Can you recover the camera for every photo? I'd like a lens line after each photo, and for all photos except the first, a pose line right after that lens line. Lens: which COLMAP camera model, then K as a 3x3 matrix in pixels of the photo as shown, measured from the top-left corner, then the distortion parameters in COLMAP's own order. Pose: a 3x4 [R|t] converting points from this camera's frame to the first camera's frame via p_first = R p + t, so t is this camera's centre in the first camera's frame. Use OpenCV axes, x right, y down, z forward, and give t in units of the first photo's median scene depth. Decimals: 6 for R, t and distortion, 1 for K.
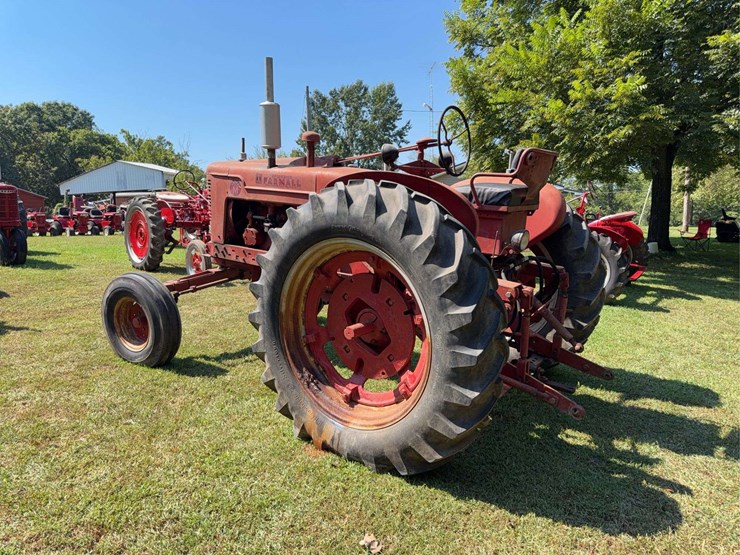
lens RADIAL K [[522.7, 0, 362.4], [0, 522.7, 271.8], [0, 0, 1]] dist [0.094478, -0.125191]
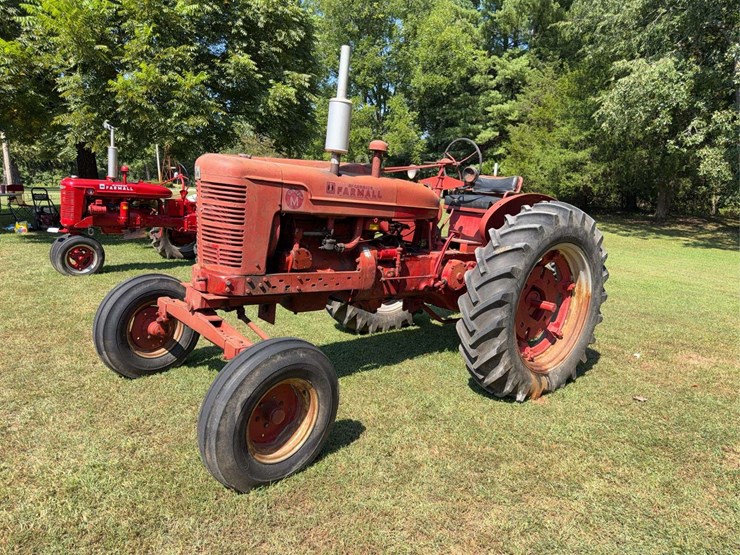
lens RADIAL K [[532.3, 0, 366.6], [0, 532.3, 274.3], [0, 0, 1]] dist [0.095883, -0.167835]
pose [[0.228849, -0.174158, 0.957756, -1.409673], [0.096709, 0.983067, 0.155652, -0.232906], [-0.968646, 0.057002, 0.241816, 1.033253]]
